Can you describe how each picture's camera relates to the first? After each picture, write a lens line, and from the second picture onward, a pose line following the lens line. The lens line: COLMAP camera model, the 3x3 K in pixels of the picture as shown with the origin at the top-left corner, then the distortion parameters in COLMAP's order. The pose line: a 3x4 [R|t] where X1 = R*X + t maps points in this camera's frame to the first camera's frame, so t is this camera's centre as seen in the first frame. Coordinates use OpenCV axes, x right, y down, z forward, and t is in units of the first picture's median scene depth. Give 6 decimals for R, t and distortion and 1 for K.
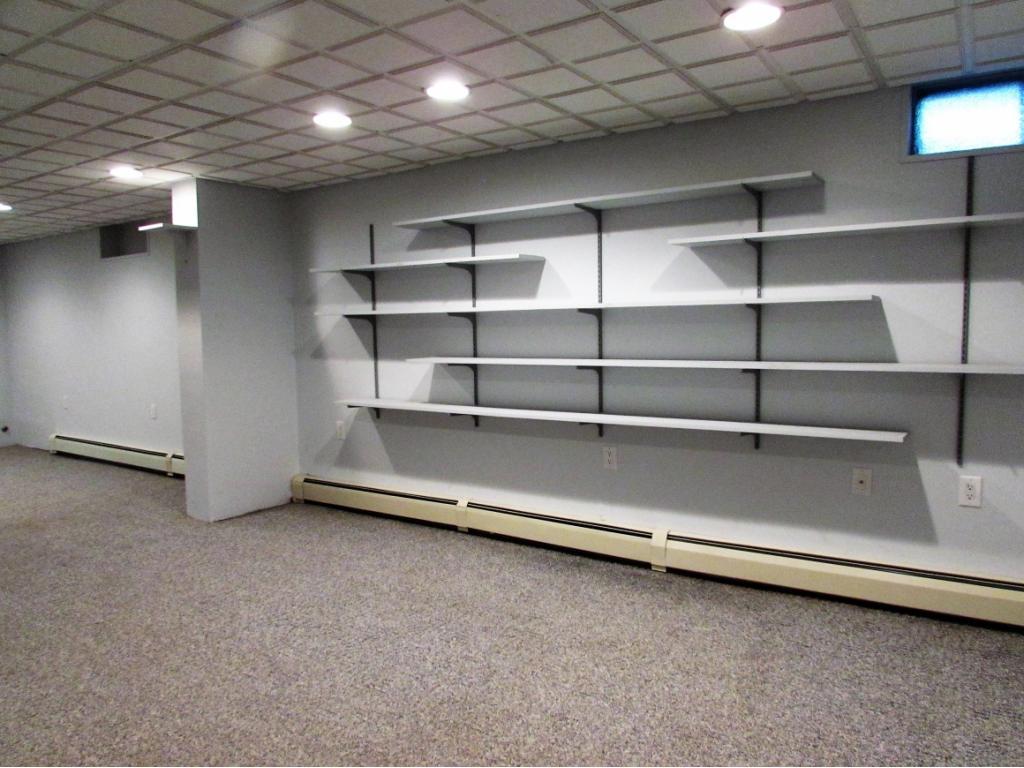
lens RADIAL K [[733.7, 0, 512.0], [0, 733.7, 384.0], [0, 0, 1]] dist [-0.003561, -0.001050]
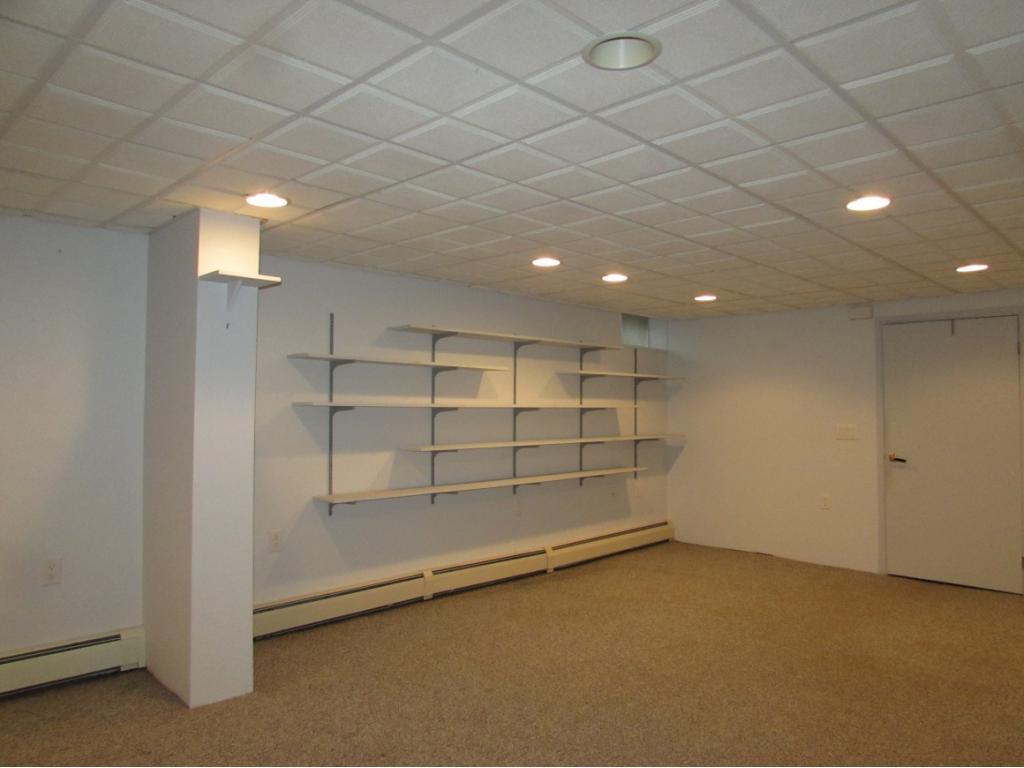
lens RADIAL K [[710.5, 0, 512.0], [0, 710.5, 384.0], [0, 0, 1]] dist [-0.048026, -0.001284]
pose [[0.179320, 0.050682, 0.982484, -1.267190], [0.076436, 0.994936, -0.065275, -0.054996], [-0.980817, 0.086802, 0.174538, 0.728428]]
